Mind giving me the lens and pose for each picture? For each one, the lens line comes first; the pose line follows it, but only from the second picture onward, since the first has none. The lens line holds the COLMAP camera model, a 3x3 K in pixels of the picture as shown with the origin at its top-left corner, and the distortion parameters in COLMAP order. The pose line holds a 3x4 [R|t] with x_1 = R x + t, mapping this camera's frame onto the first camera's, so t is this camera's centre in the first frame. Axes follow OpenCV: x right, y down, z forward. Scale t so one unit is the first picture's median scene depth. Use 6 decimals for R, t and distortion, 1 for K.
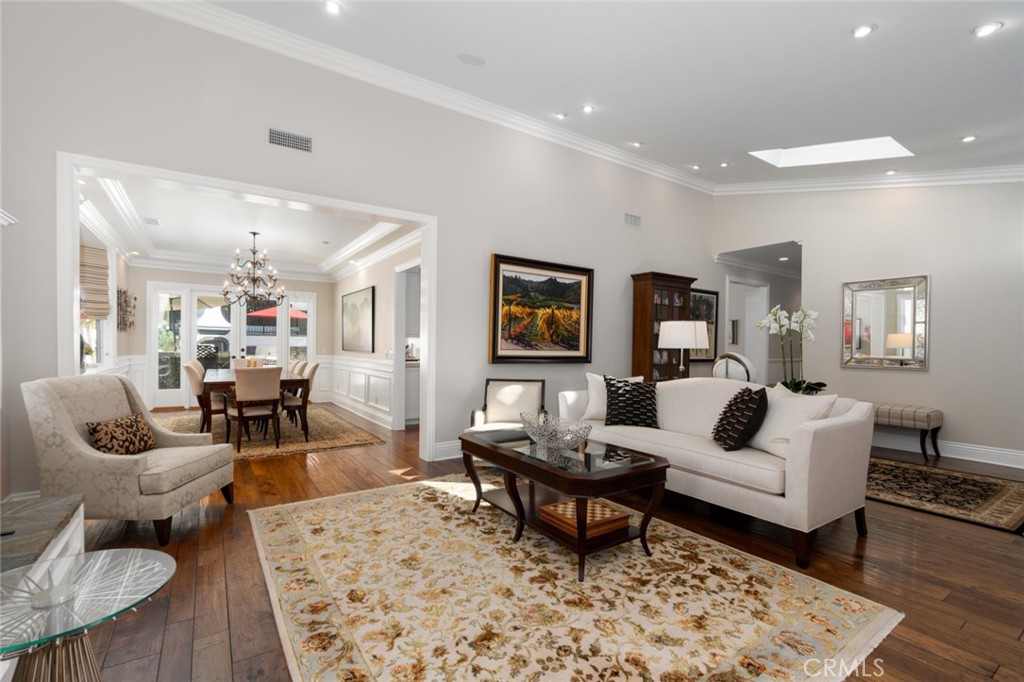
lens RADIAL K [[449.3, 0, 506.7], [0, 449.3, 349.7], [0, 0, 1]] dist [-0.009771, 0.000997]
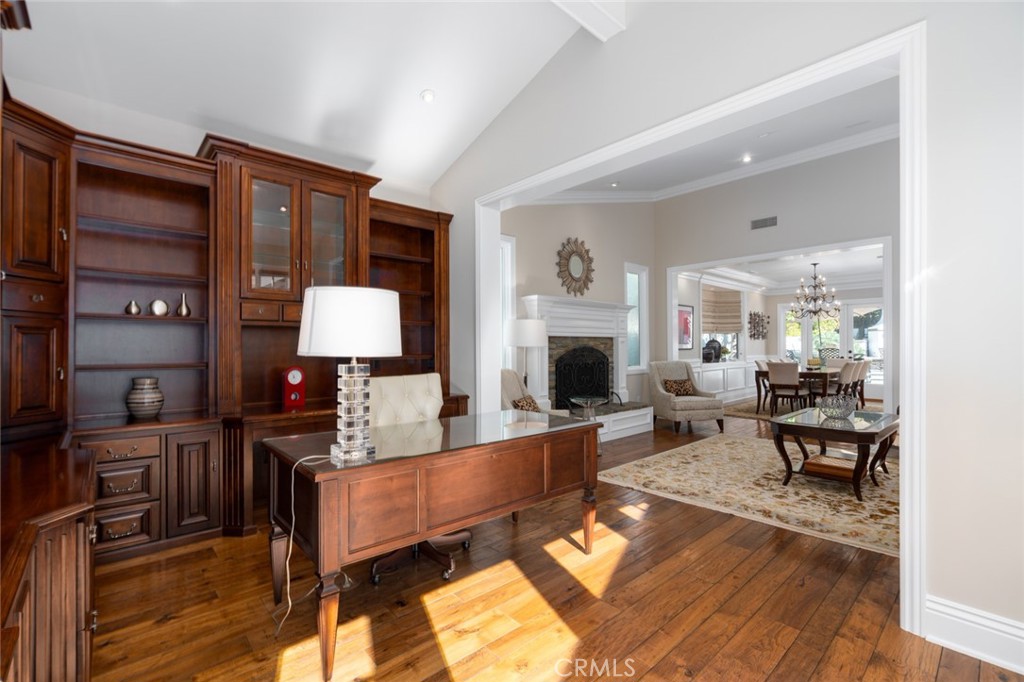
lens RADIAL K [[449.3, 0, 511.0], [0, 449.3, 344.1], [0, 0, 1]] dist [-0.009771, 0.000997]
pose [[0.150367, -0.020112, -0.988426, 0.998185], [0.001400, 0.999796, -0.020130, 0.008295], [0.988629, 0.001643, 0.150365, -0.164211]]
